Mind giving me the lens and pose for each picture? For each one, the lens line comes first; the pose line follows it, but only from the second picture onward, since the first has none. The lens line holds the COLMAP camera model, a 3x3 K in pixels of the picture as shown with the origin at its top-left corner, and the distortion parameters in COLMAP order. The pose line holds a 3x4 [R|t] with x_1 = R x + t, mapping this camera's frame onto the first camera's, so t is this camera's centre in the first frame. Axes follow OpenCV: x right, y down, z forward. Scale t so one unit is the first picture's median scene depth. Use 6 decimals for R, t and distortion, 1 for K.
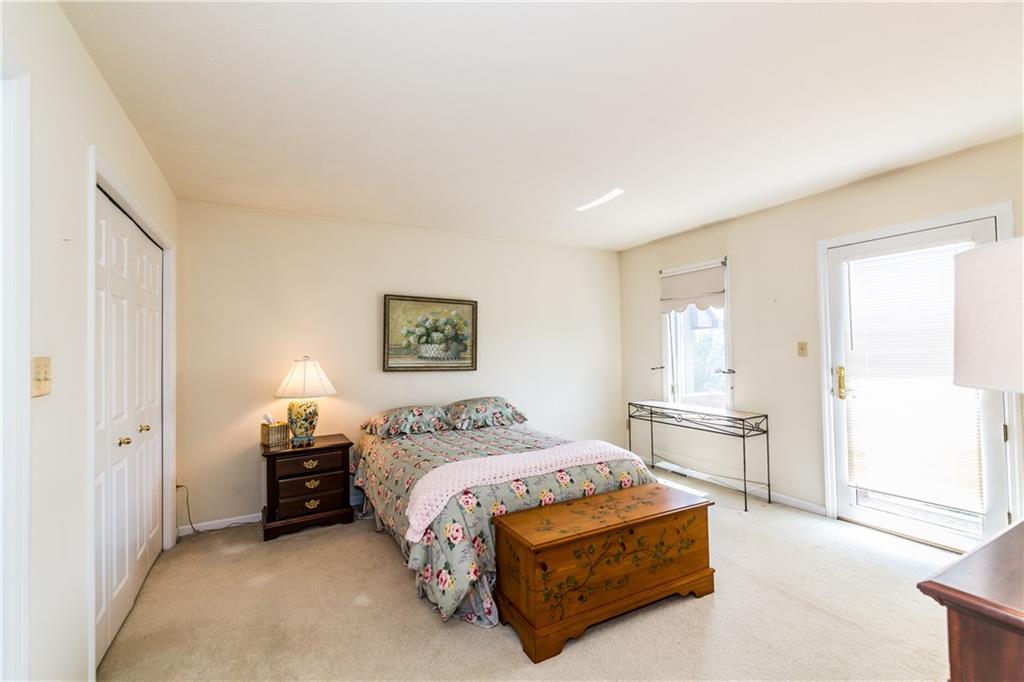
lens RADIAL K [[438.5, 0, 515.4], [0, 438.5, 343.5], [0, 0, 1]] dist [0.004274, -0.001307]
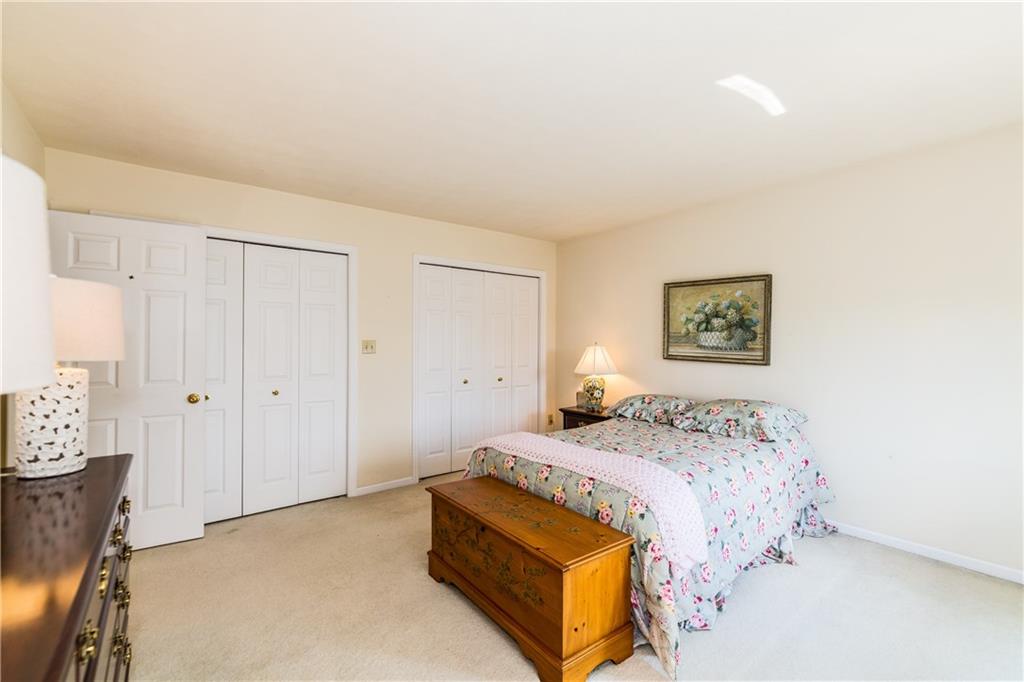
lens RADIAL K [[438.5, 0, 517.3], [0, 438.5, 340.9], [0, 0, 1]] dist [0.004274, -0.001307]
pose [[0.166210, 0.014581, -0.985983, 0.626203], [0.014275, 0.999750, 0.017191, -0.000989], [0.985987, -0.016932, 0.165960, 0.470758]]
